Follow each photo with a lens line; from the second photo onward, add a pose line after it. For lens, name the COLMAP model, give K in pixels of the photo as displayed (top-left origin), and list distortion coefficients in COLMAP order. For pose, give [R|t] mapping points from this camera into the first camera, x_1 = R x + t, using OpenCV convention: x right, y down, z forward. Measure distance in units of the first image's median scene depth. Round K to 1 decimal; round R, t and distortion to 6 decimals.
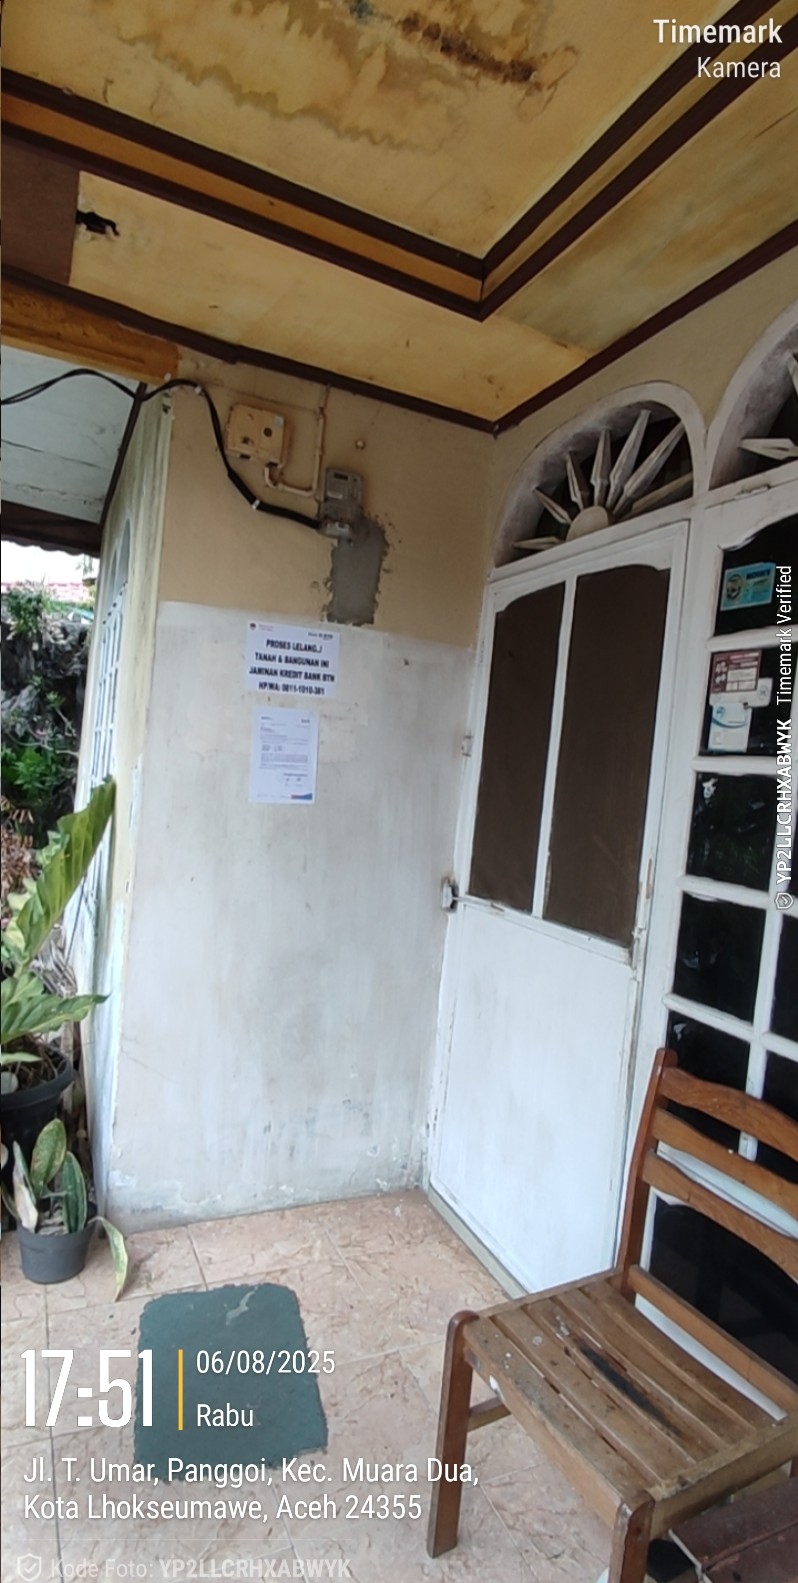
lens RADIAL K [[782.6, 0, 441.2], [0, 782.6, 789.0], [0, 0, 1]] dist [-0.000080, 0.000014]
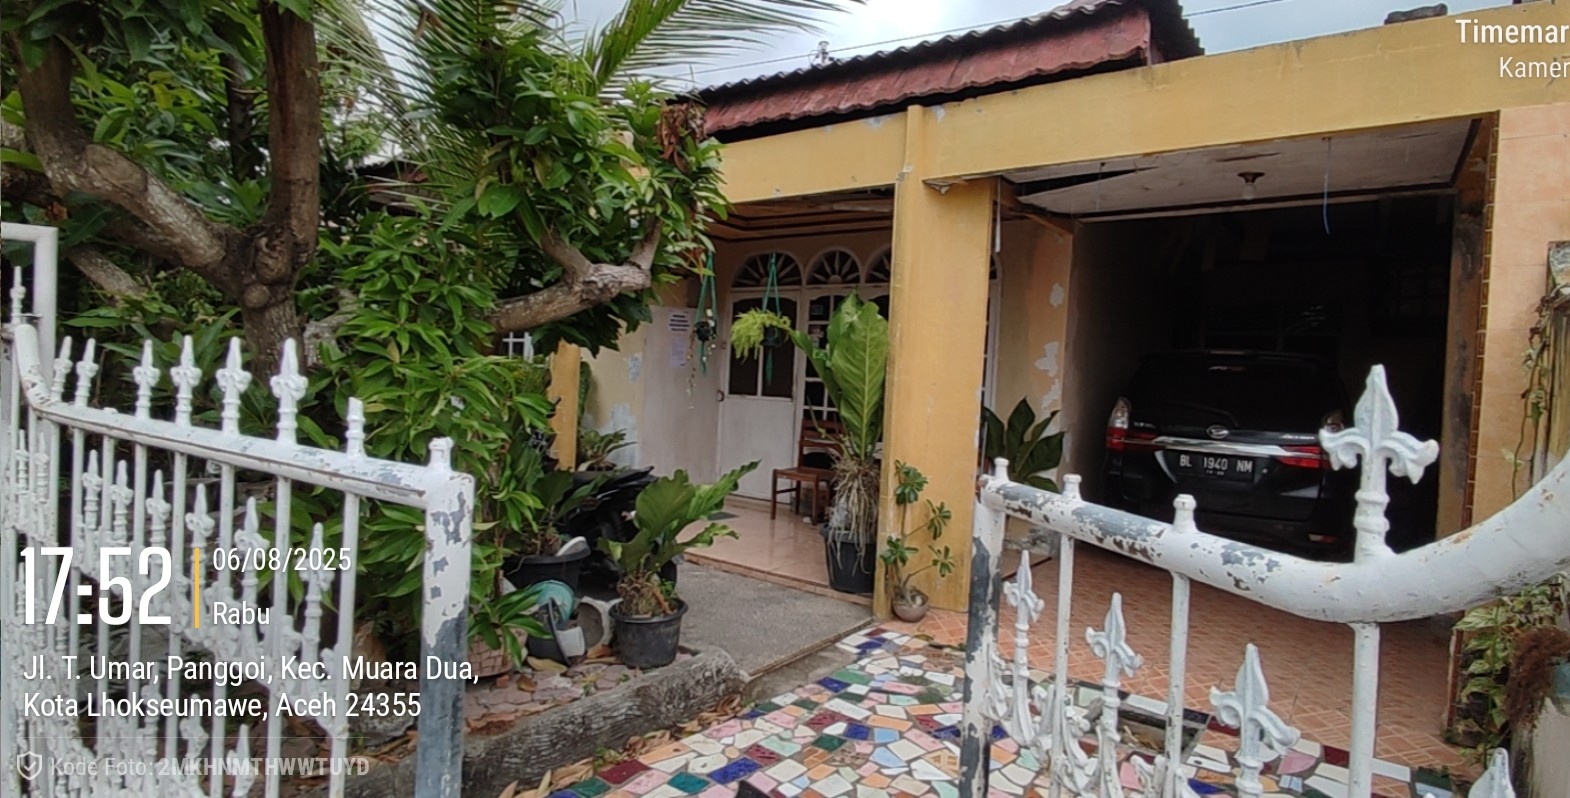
lens RADIAL K [[820.7, 0, 785.0], [0, 820.7, 399.0], [0, 0, 1]] dist [0.000268, 0.000588]
pose [[0.899964, -0.058048, 0.432082, -1.296506], [0.041674, 0.998012, 0.047276, 0.009857], [-0.433967, -0.024541, 0.900594, -2.235497]]
